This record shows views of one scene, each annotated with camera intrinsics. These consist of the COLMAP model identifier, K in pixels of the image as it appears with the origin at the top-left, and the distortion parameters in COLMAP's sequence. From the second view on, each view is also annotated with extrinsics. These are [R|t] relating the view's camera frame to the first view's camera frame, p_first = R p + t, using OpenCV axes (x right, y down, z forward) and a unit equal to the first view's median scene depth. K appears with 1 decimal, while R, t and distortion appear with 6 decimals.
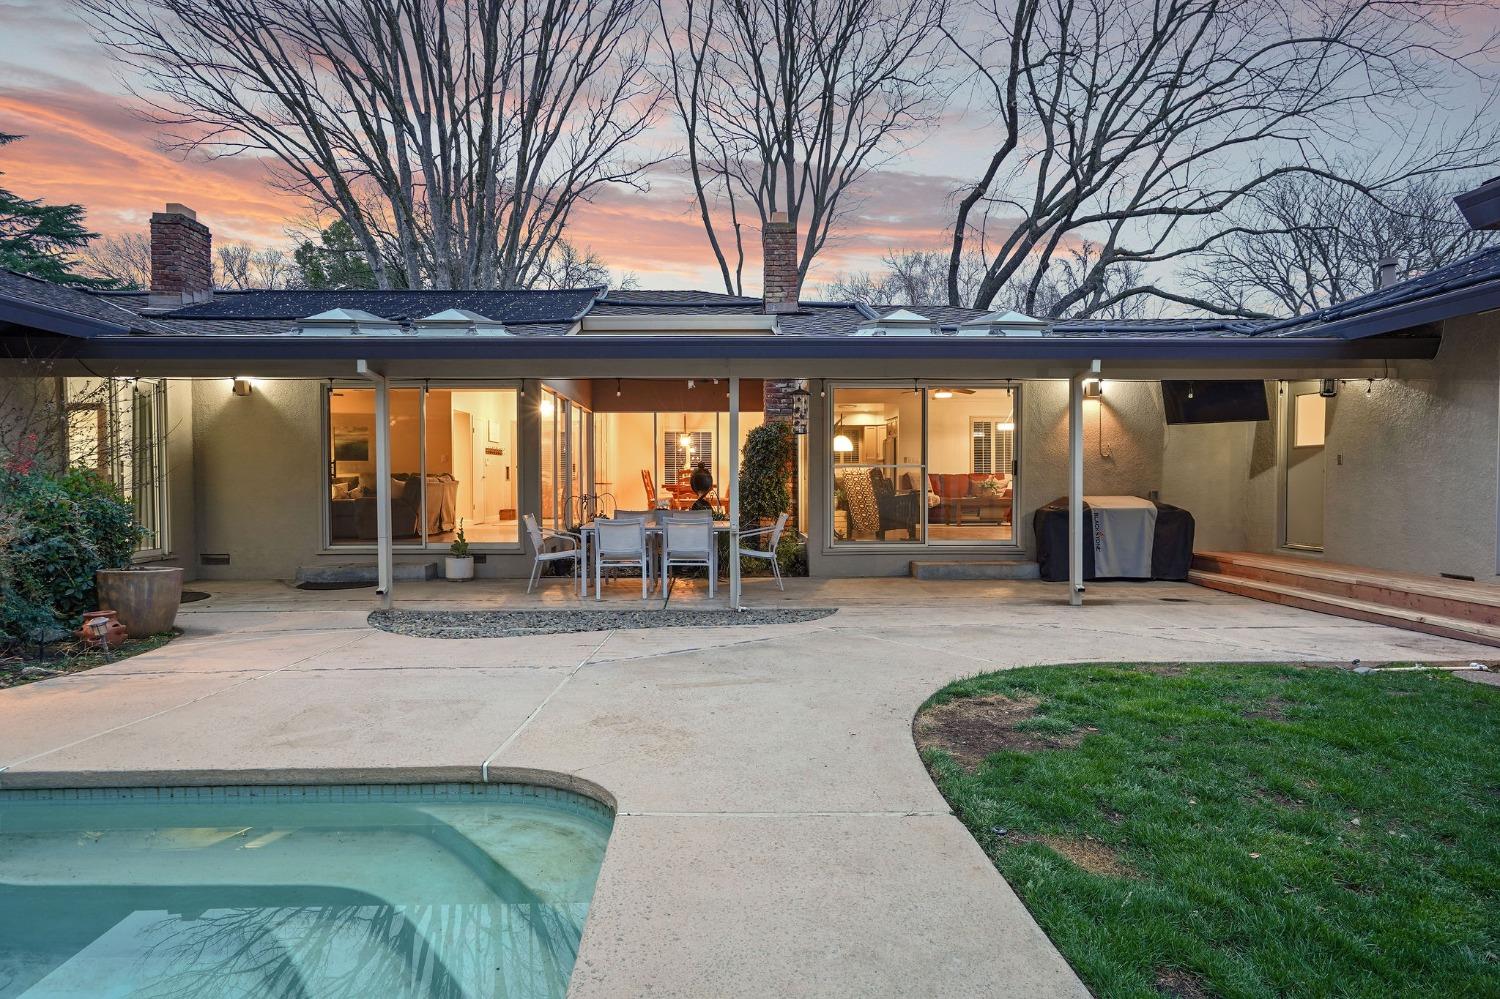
lens RADIAL K [[870.1, 0, 748.8], [0, 870.1, 503.1], [0, 0, 1]] dist [-0.033267, 0.034908]
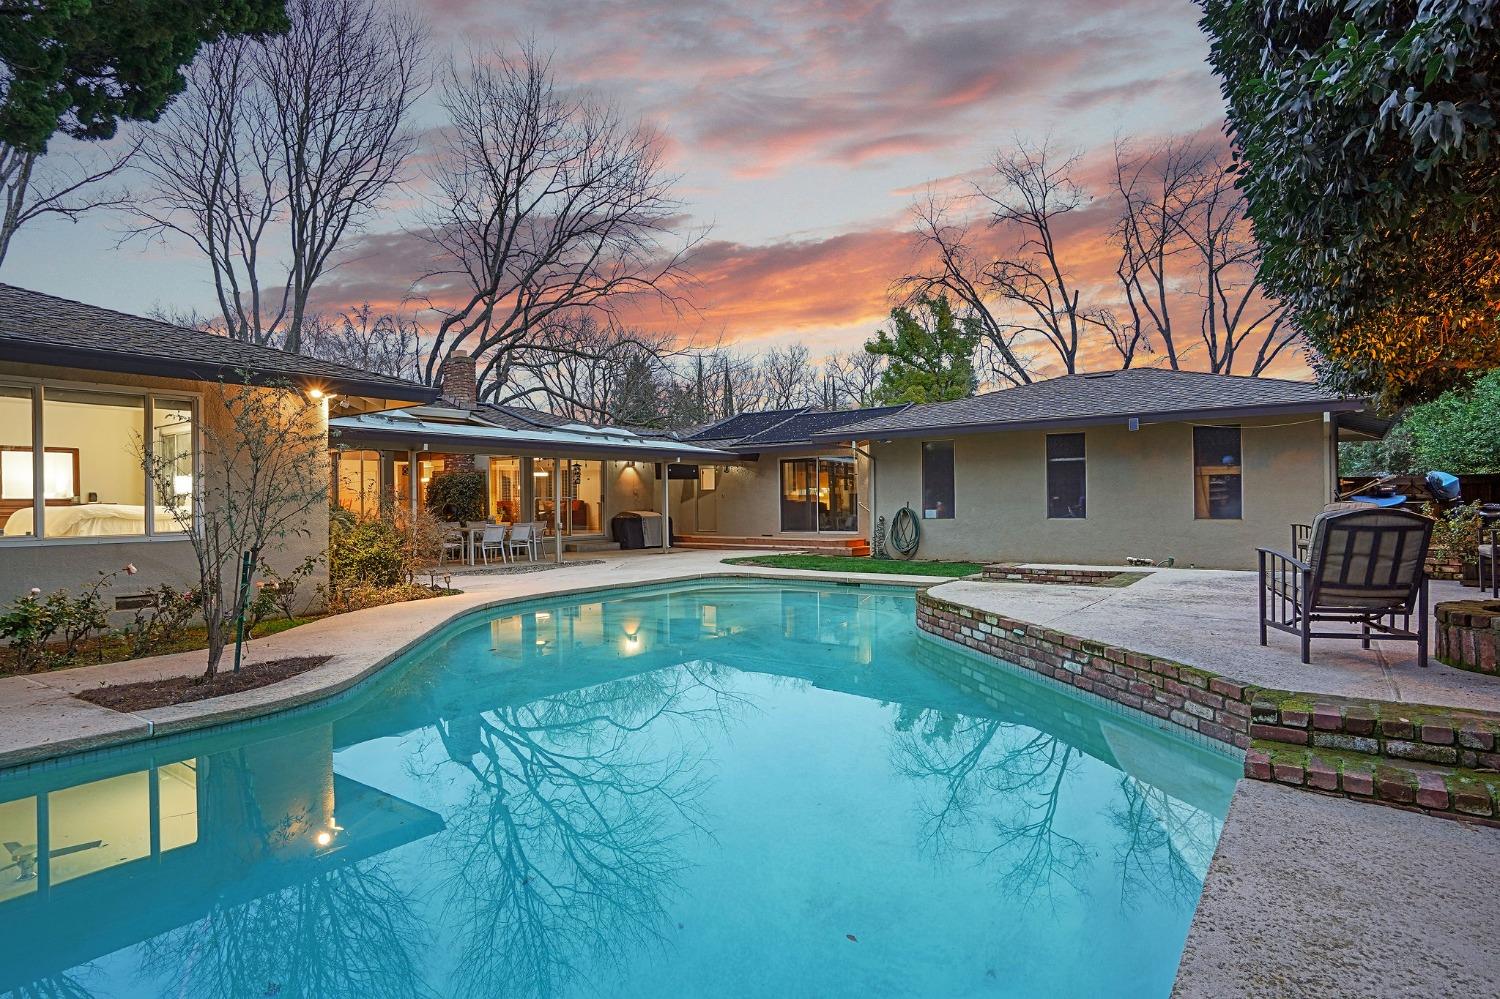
lens RADIAL K [[807.8, 0, 746.1], [0, 807.8, 505.0], [0, 0, 1]] dist [-0.048279, 0.036969]
pose [[0.626044, -0.006332, 0.779762, -0.867784], [0.029461, 0.999445, -0.015537, 0.013545], [-0.779231, 0.032700, 0.625883, -0.428337]]
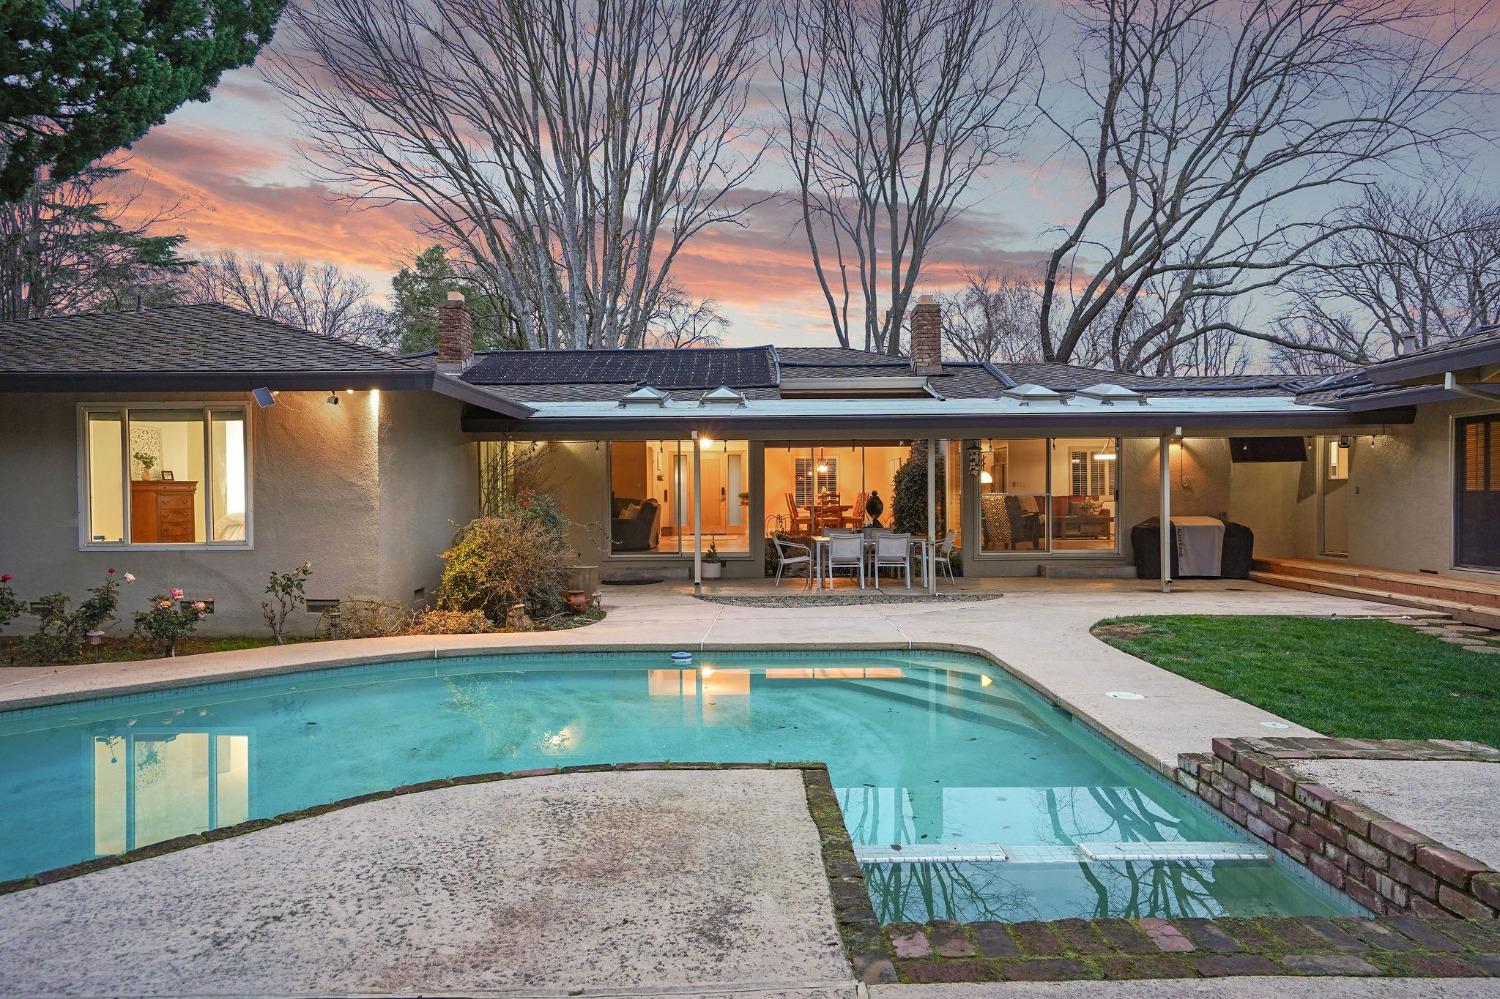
lens RADIAL K [[967.4, 0, 750.2], [0, 967.4, 505.5], [0, 0, 1]] dist [-0.030433, 0.052789]
pose [[0.999339, -0.004022, -0.036133, -0.177208], [0.003546, 0.999906, -0.013228, -0.006426], [0.036182, 0.013091, 0.999259, -0.437288]]
